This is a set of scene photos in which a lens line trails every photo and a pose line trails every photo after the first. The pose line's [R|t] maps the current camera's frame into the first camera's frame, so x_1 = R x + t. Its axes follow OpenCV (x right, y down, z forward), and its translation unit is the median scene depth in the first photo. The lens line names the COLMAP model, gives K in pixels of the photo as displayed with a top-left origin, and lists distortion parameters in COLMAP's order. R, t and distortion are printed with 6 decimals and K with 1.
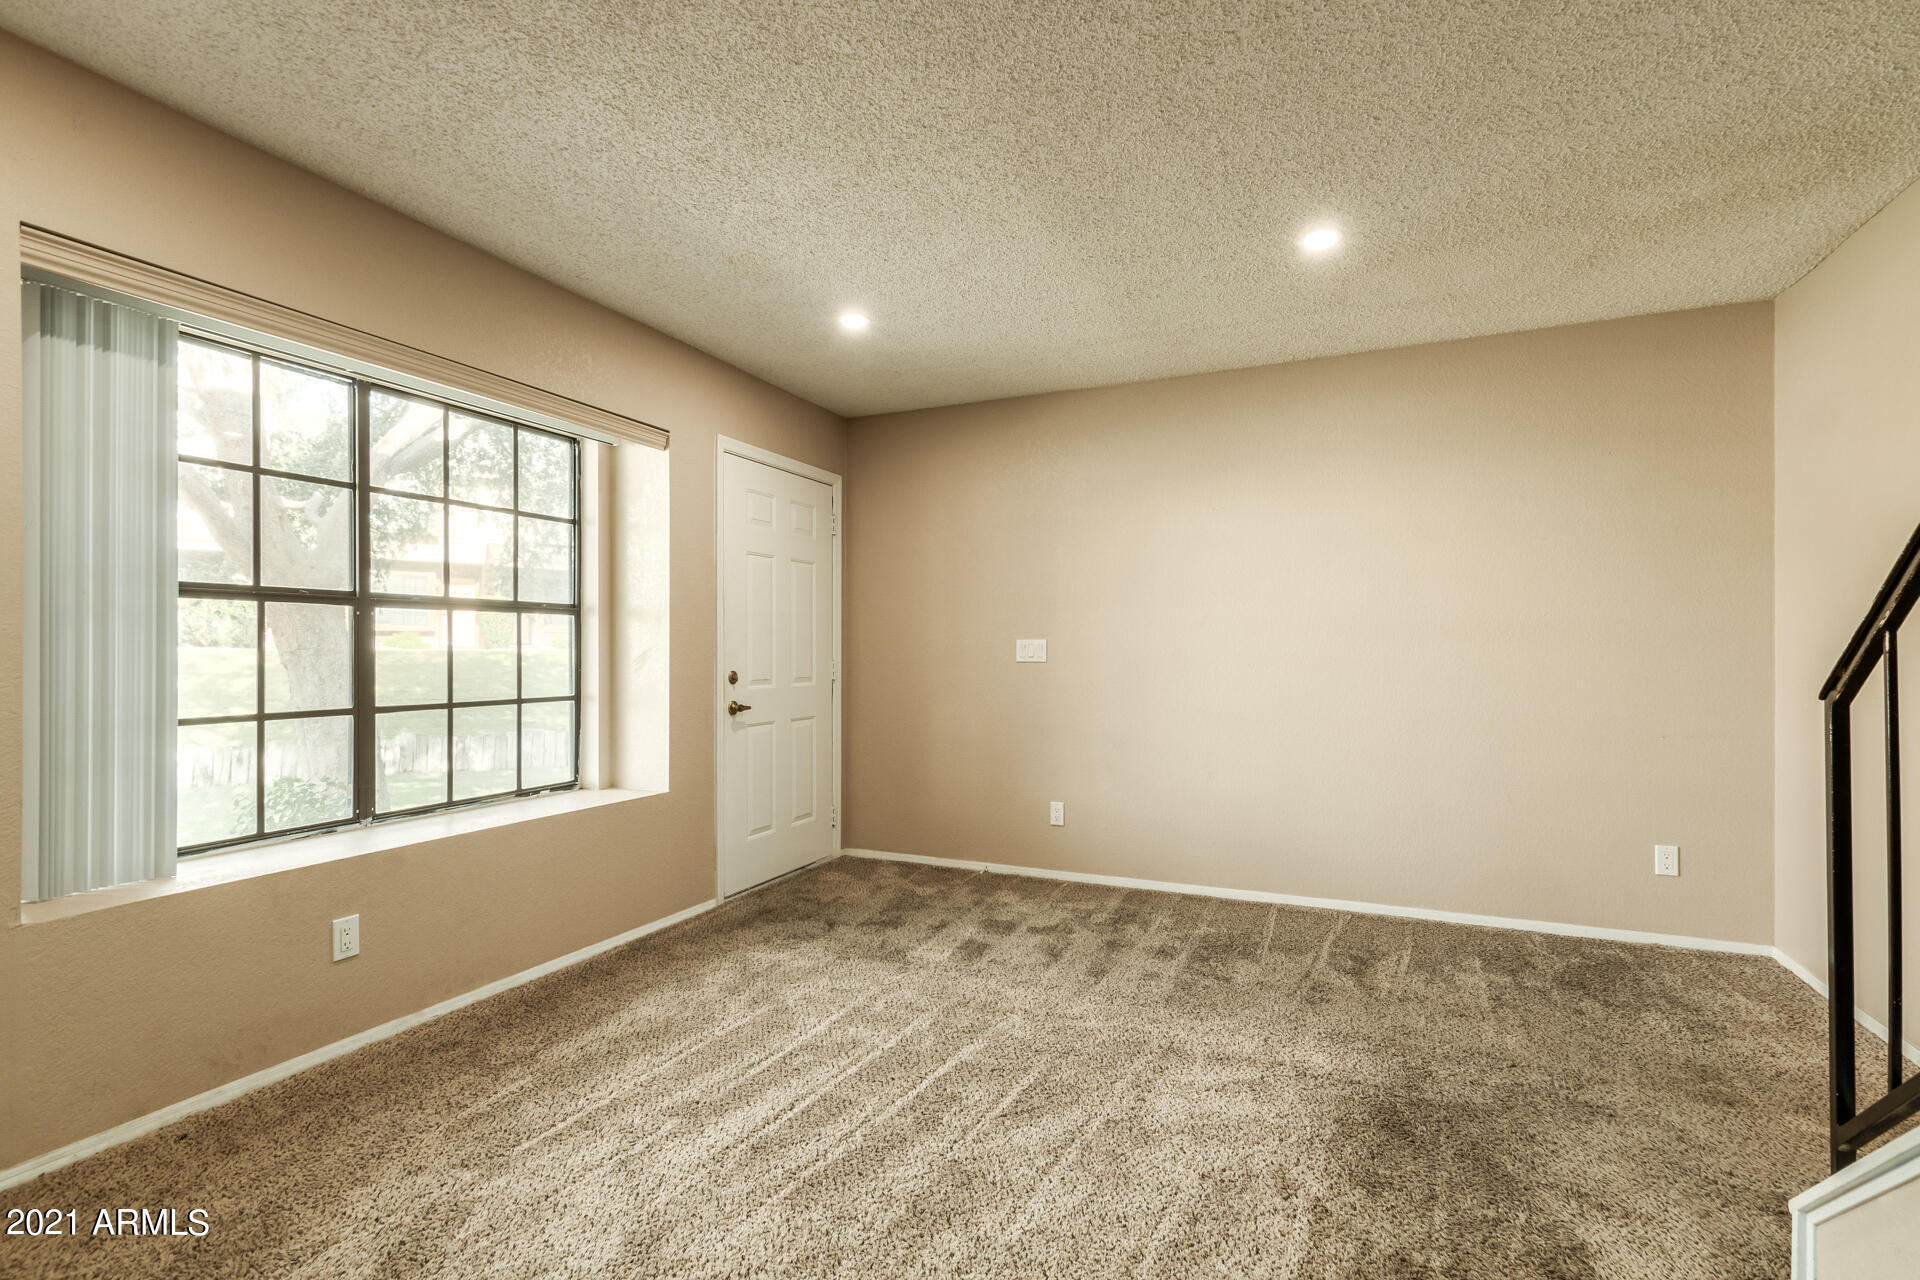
lens RADIAL K [[884.2, 0, 961.0], [0, 884.2, 648.2], [0, 0, 1]] dist [0.003061, -0.000562]
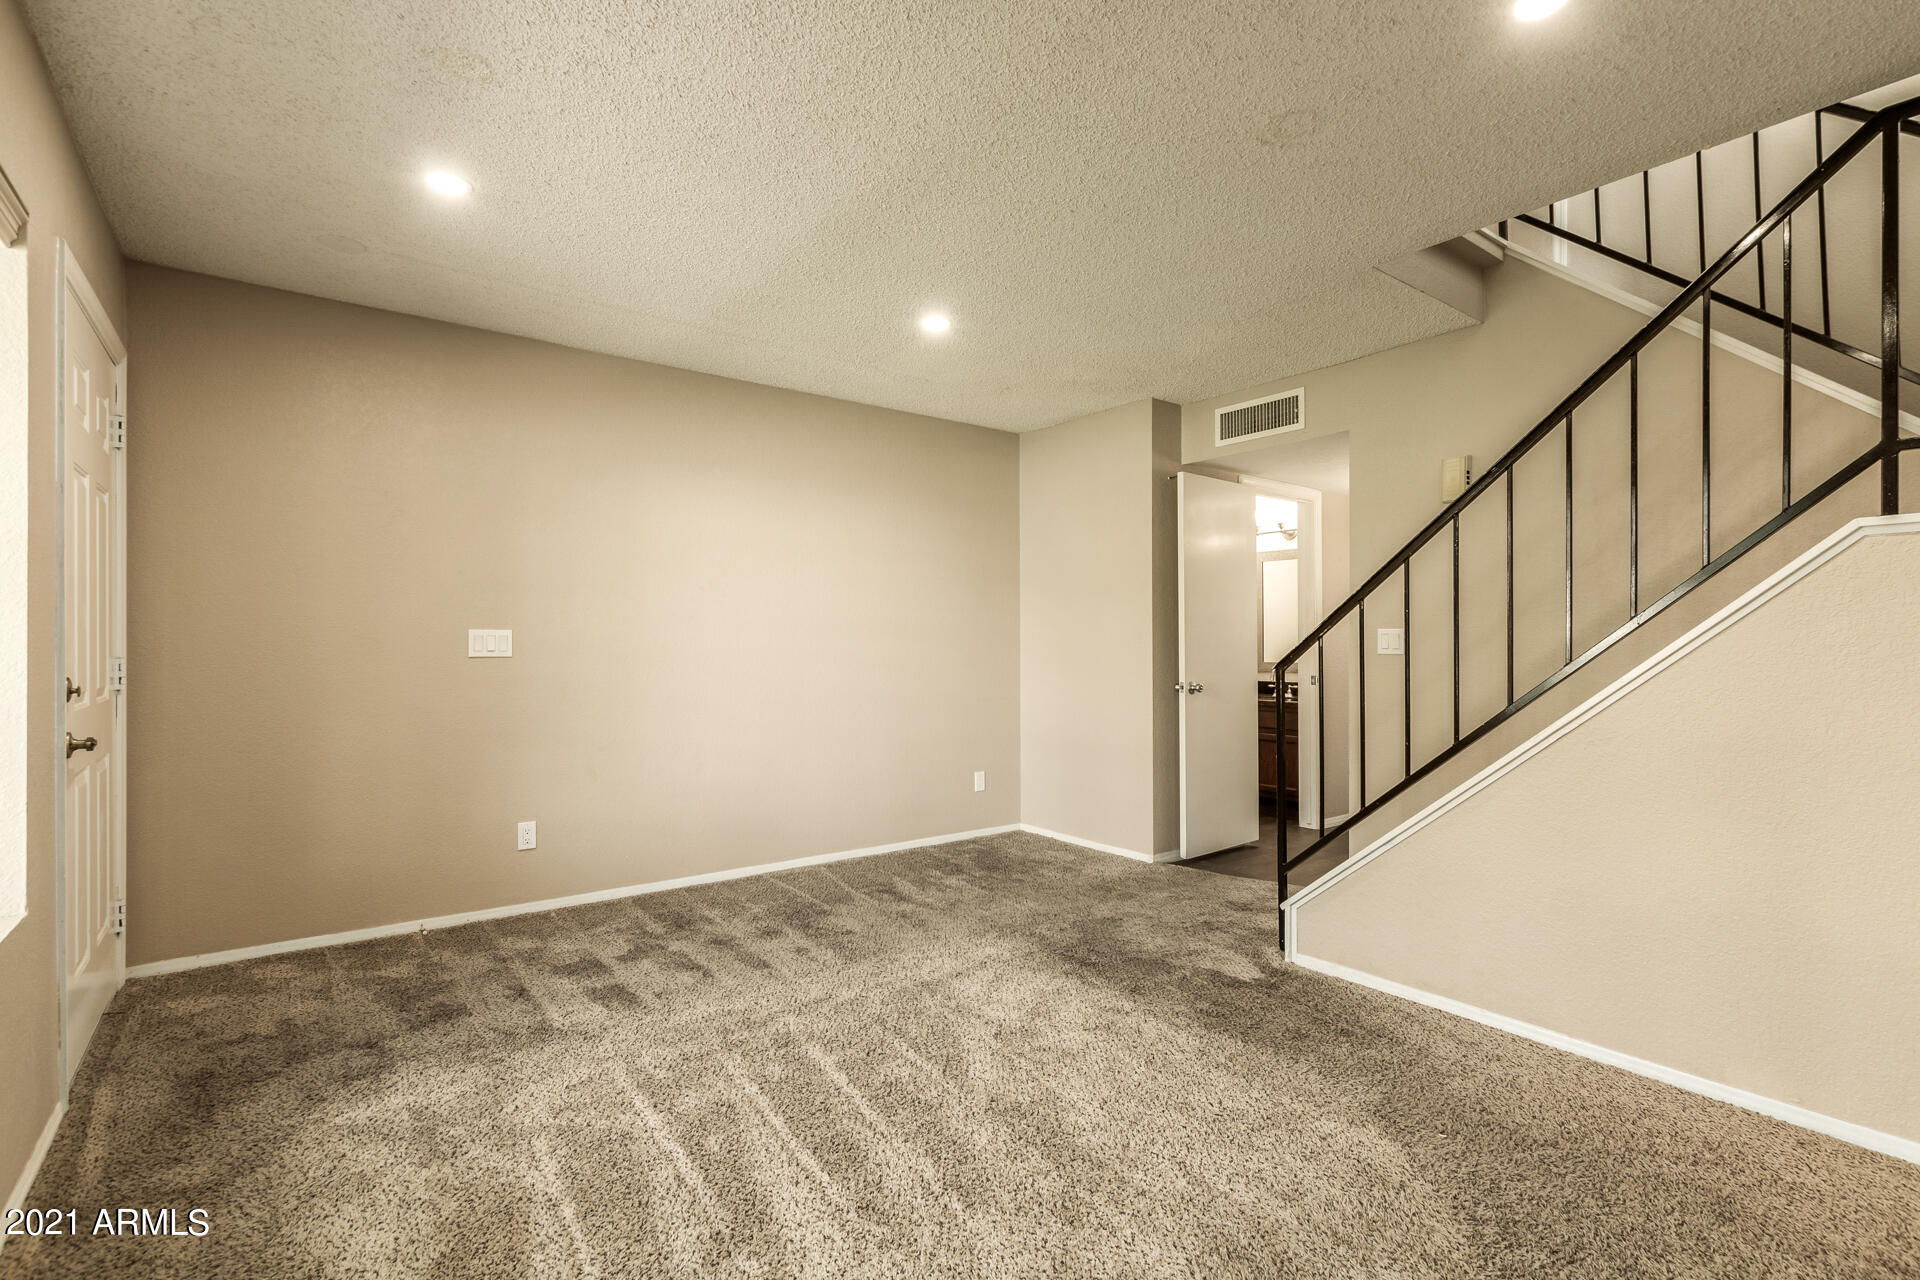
lens RADIAL K [[884.2, 0, 965.2], [0, 884.2, 640.2], [0, 0, 1]] dist [0.003061, -0.000562]
pose [[0.465880, 0.009699, 0.884795, -0.581413], [-0.005224, 0.999953, -0.008211, 0.005807], [-0.884832, -0.000797, 0.465909, 0.304466]]
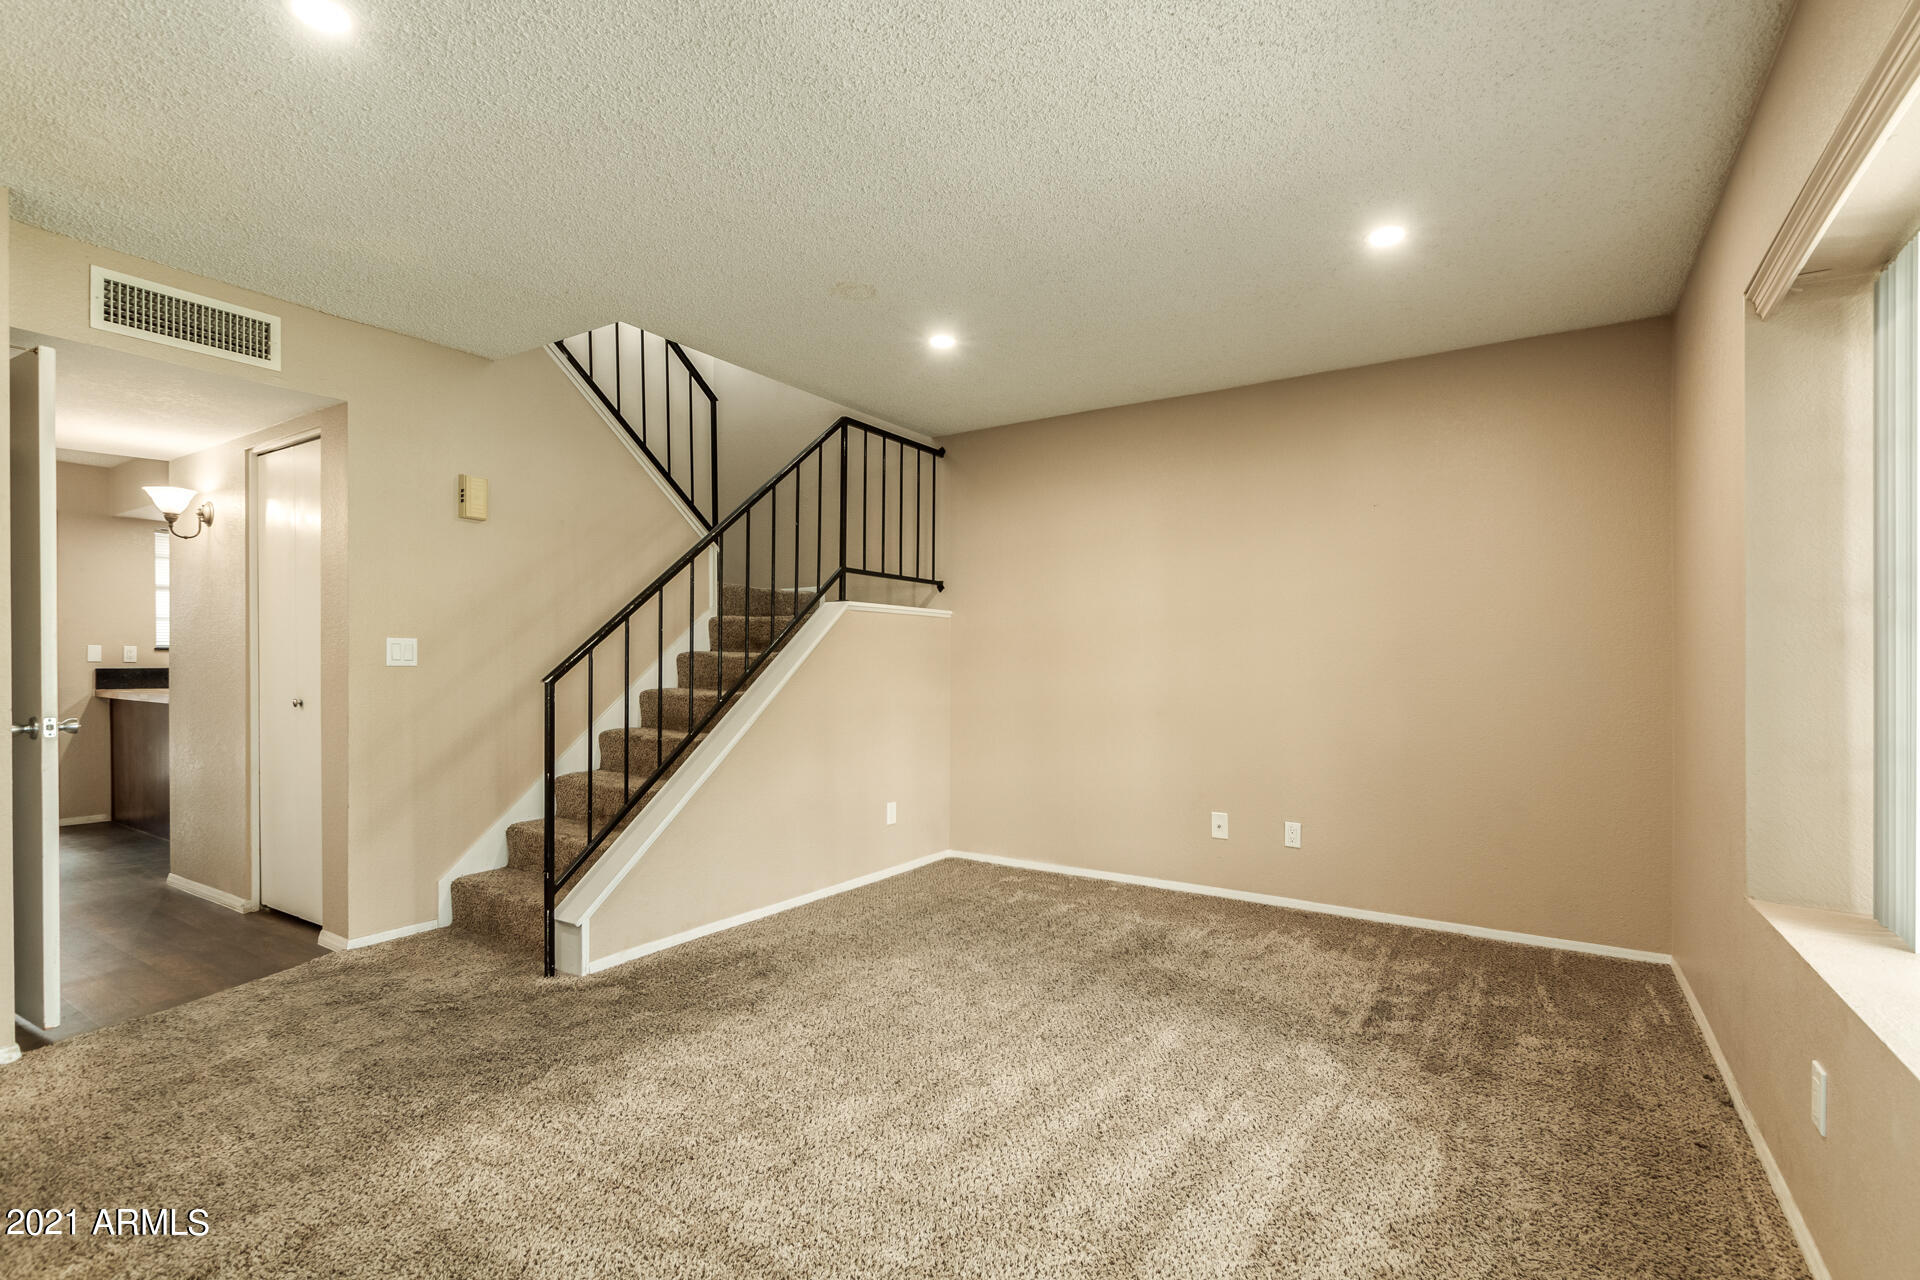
lens RADIAL K [[884.2, 0, 963.5], [0, 884.2, 656.0], [0, 0, 1]] dist [0.003061, -0.000562]
pose [[-0.990649, -0.006573, 0.136274, -0.121052], [-0.007179, 0.999966, -0.003957, -0.001490], [-0.136244, -0.004898, -0.990663, 1.298114]]
